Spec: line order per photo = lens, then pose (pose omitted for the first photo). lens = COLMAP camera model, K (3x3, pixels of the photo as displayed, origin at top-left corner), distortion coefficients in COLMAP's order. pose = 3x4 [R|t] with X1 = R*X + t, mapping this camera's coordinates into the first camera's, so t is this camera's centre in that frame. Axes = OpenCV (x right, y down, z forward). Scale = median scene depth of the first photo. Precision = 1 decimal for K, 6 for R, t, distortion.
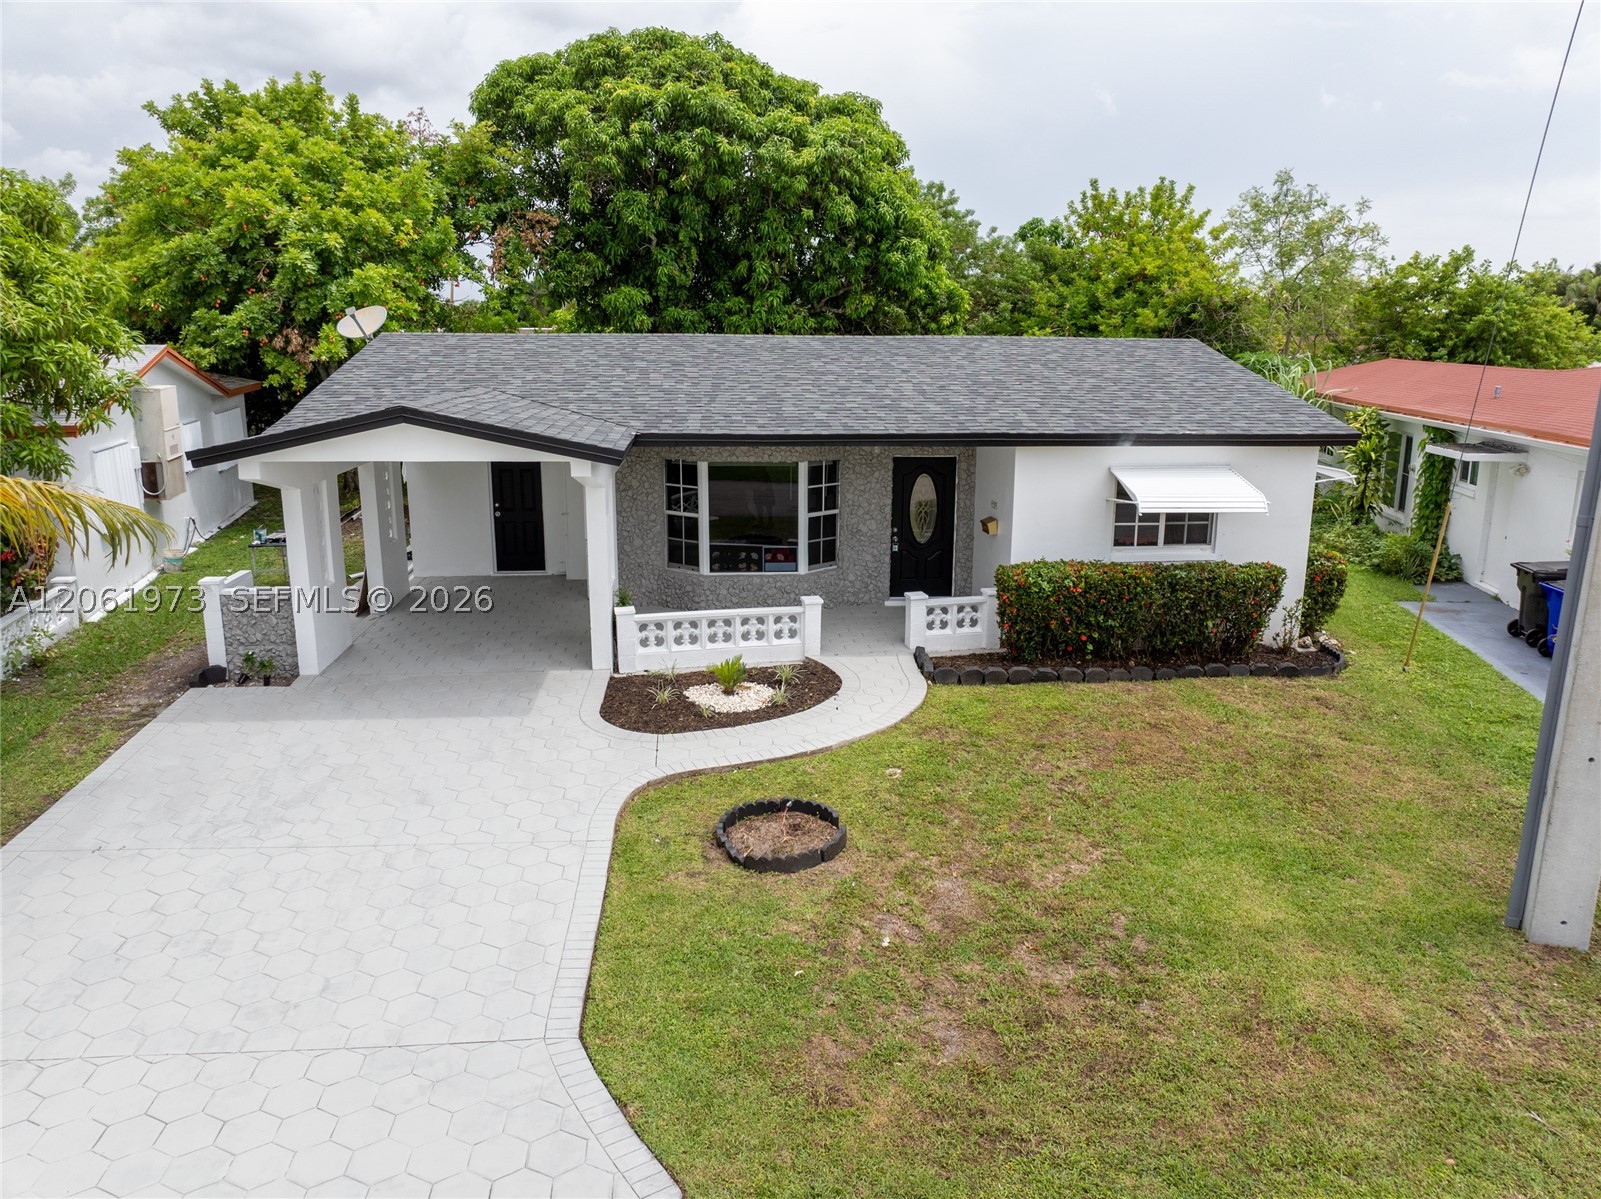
lens RADIAL K [[1129.6, 0, 808.3], [0, 1129.6, 594.4], [0, 0, 1]] dist [-0.047255, 0.016890]
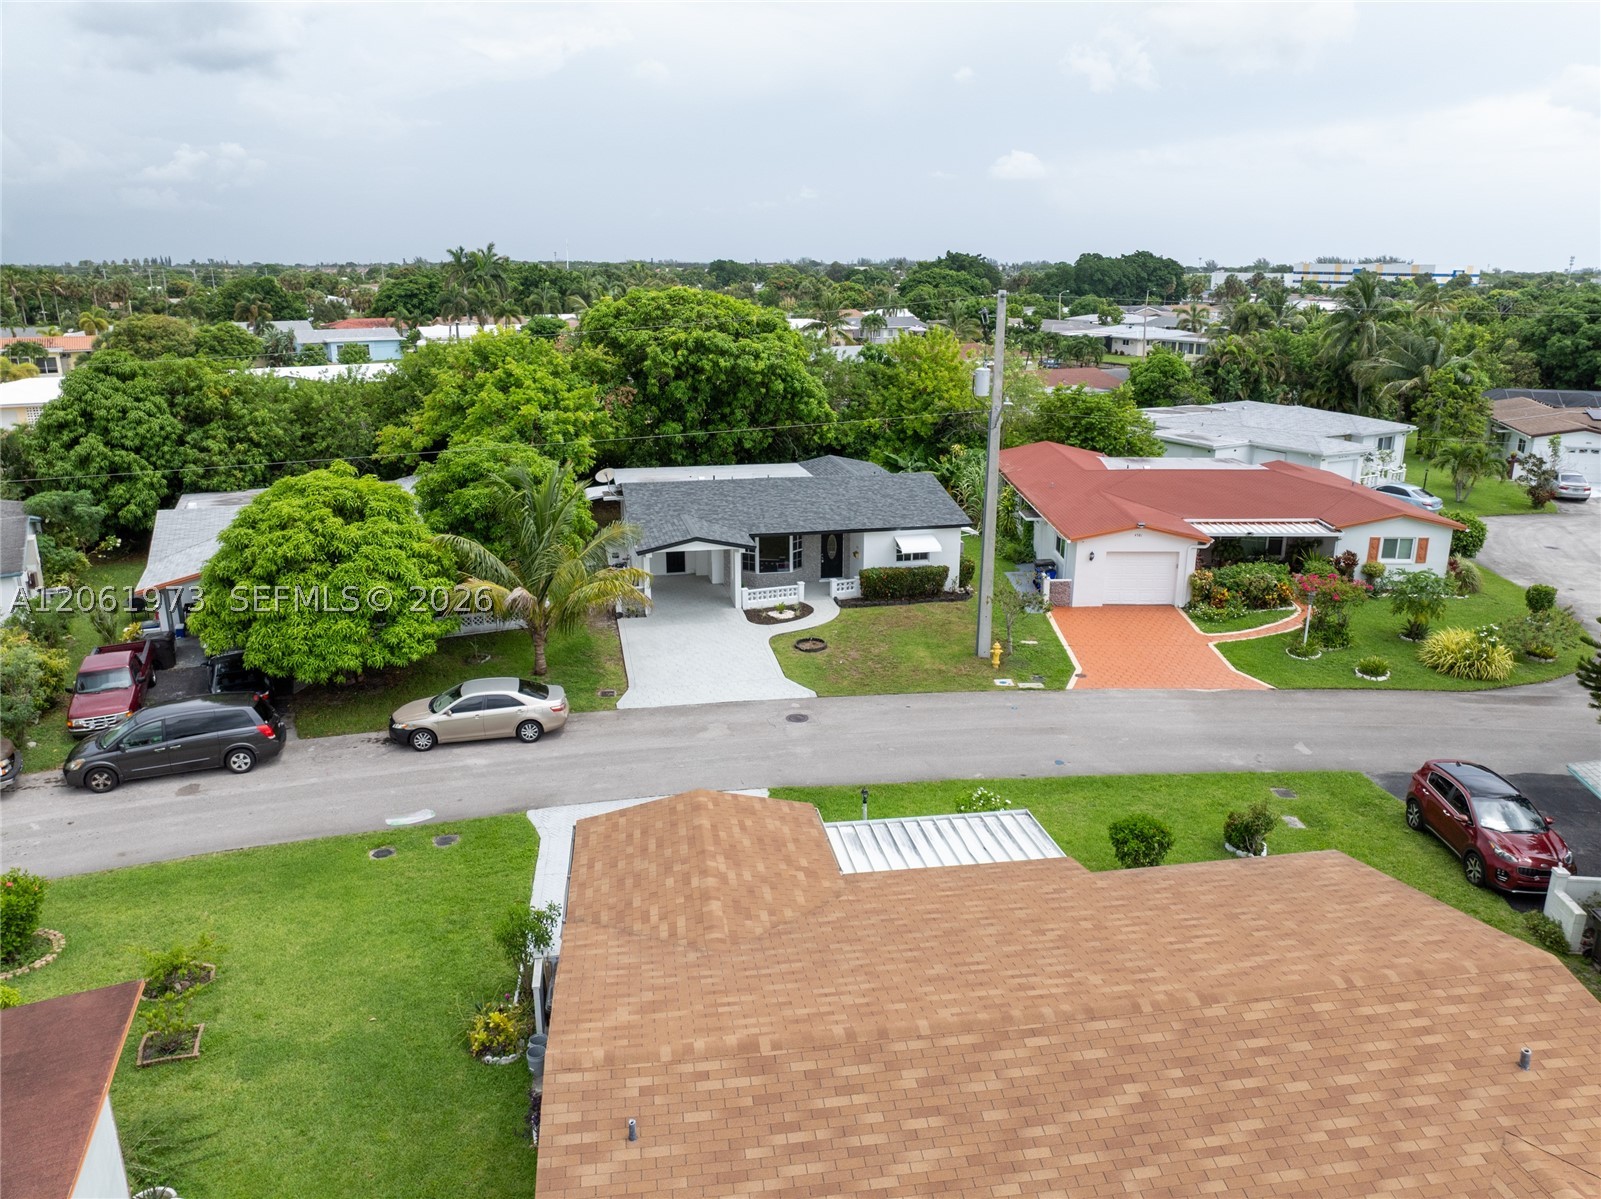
lens RADIAL K [[1129.6, 0, 806.8], [0, 1129.6, 594.7], [0, 0, 1]] dist [-0.047255, 0.016890]
pose [[0.990508, -0.040625, 0.131315, -0.378544], [0.033511, 0.997872, 0.055939, -0.132360], [-0.133308, -0.051008, 0.989761, -2.017689]]
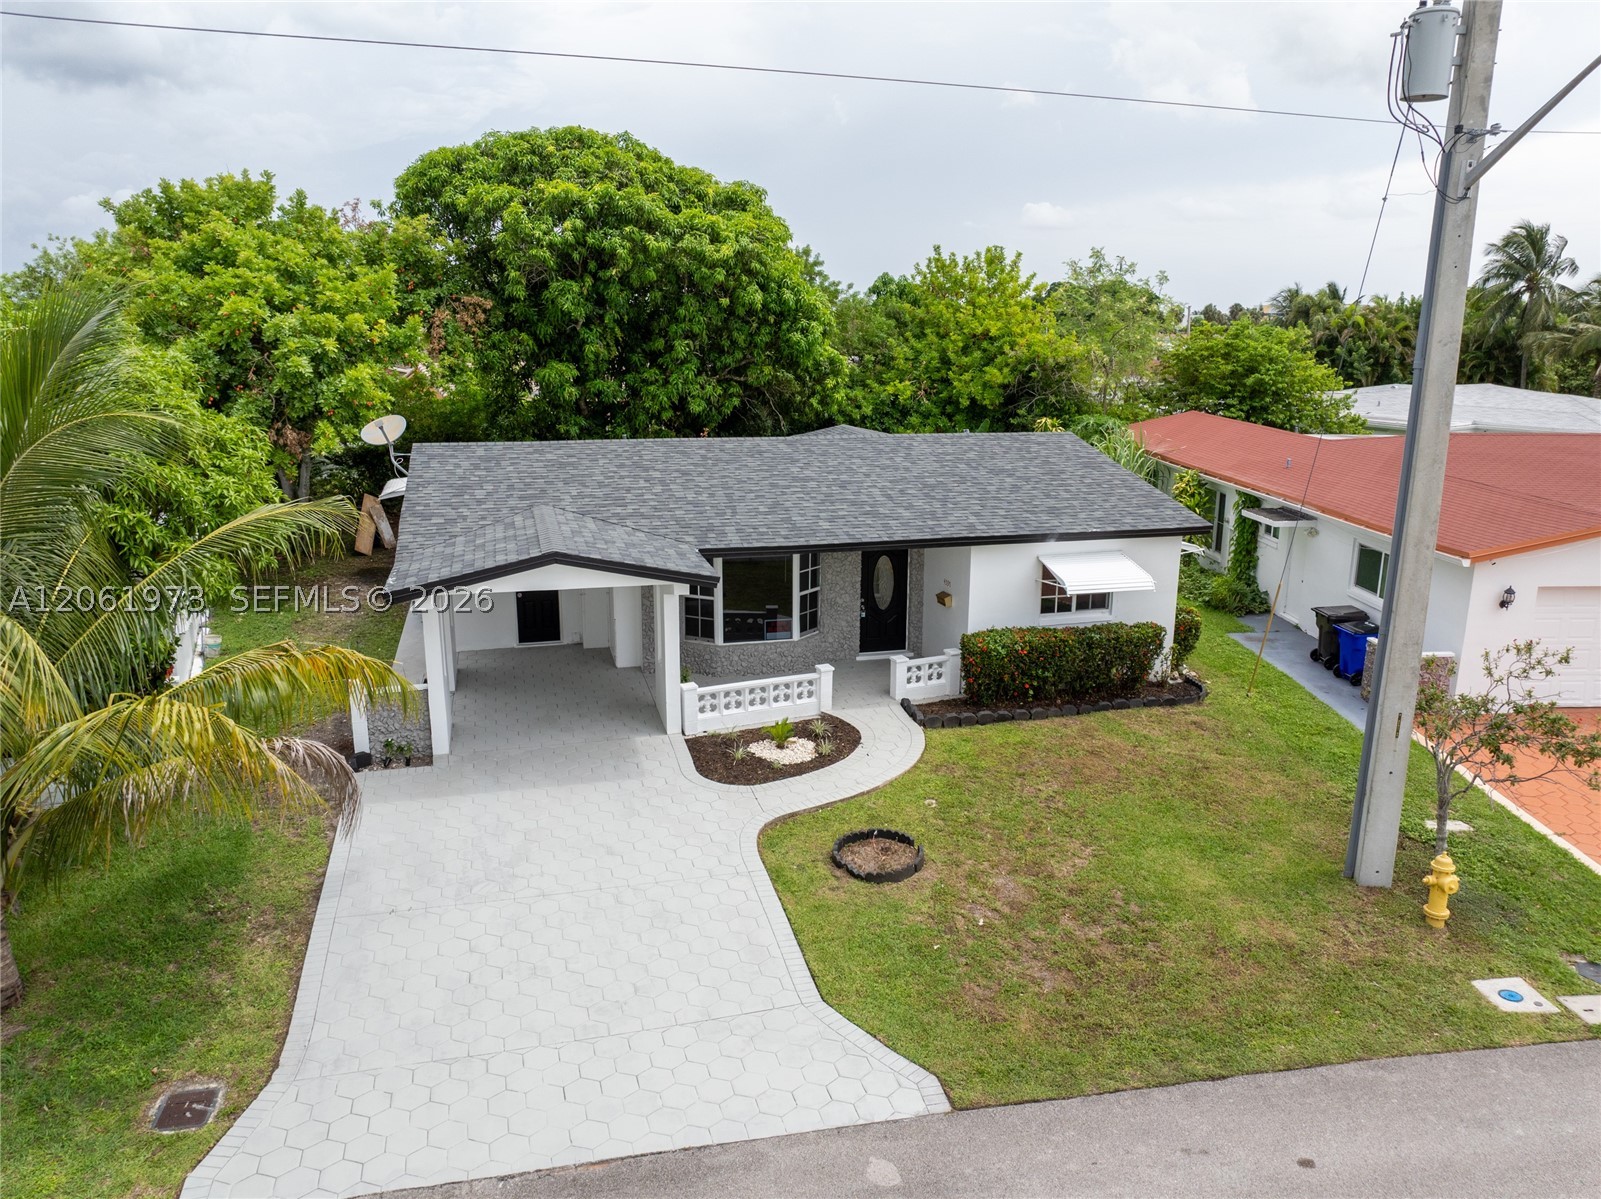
lens RADIAL K [[1129.6, 0, 809.0], [0, 1129.6, 591.6], [0, 0, 1]] dist [-0.047255, 0.016890]
pose [[0.983159, -0.041358, 0.178009, -0.234941], [0.040151, 0.999140, 0.010379, -0.094062], [-0.178286, -0.003057, 0.983974, -0.262845]]
